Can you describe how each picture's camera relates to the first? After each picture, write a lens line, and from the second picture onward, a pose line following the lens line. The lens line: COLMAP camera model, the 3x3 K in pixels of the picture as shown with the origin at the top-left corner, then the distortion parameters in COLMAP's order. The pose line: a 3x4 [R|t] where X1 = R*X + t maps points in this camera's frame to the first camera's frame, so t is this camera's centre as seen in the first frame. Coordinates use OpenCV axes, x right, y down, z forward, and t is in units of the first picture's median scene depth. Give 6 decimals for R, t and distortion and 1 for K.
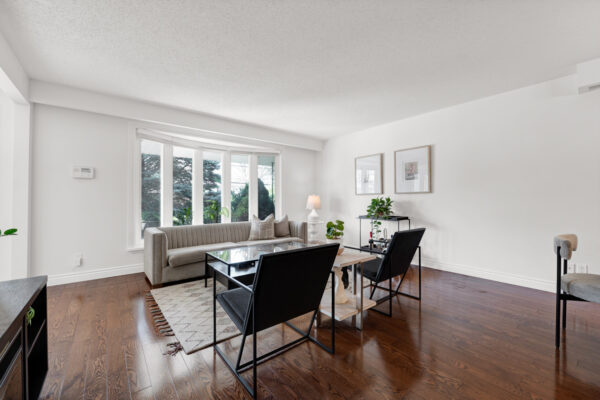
lens RADIAL K [[249.5, 0, 300.0], [0, 249.5, 200.0], [0, 0, 1]] dist [-0.010767, 0.000334]
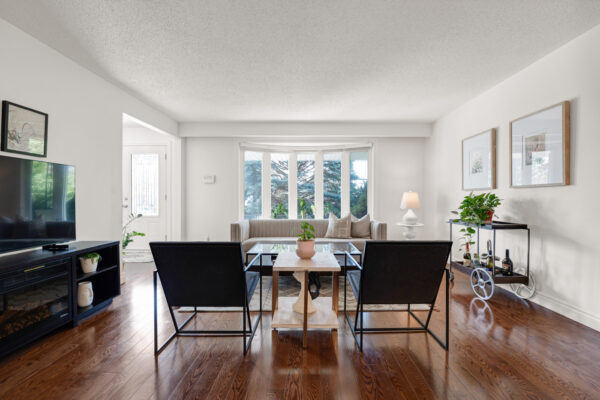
lens RADIAL K [[249.5, 0, 300.0], [0, 249.5, 200.0], [0, 0, 1]] dist [-0.010767, 0.000334]
pose [[0.772119, 0.004347, -0.635463, 0.385426], [0.001084, 0.999966, 0.008157, 0.000715], [0.635477, -0.006987, 0.772088, 0.166874]]
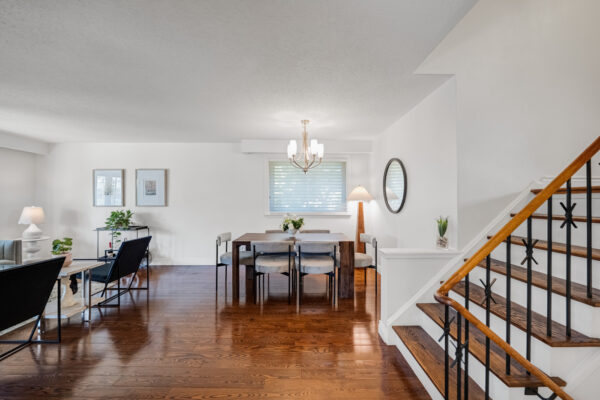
lens RADIAL K [[249.5, 0, 300.0], [0, 249.5, 200.0], [0, 0, 1]] dist [-0.010767, 0.000334]
pose [[0.630099, 0.007097, 0.776482, -0.030590], [0.000514, 0.999954, -0.009557, -0.045356], [-0.776514, 0.006421, 0.630067, -0.316764]]
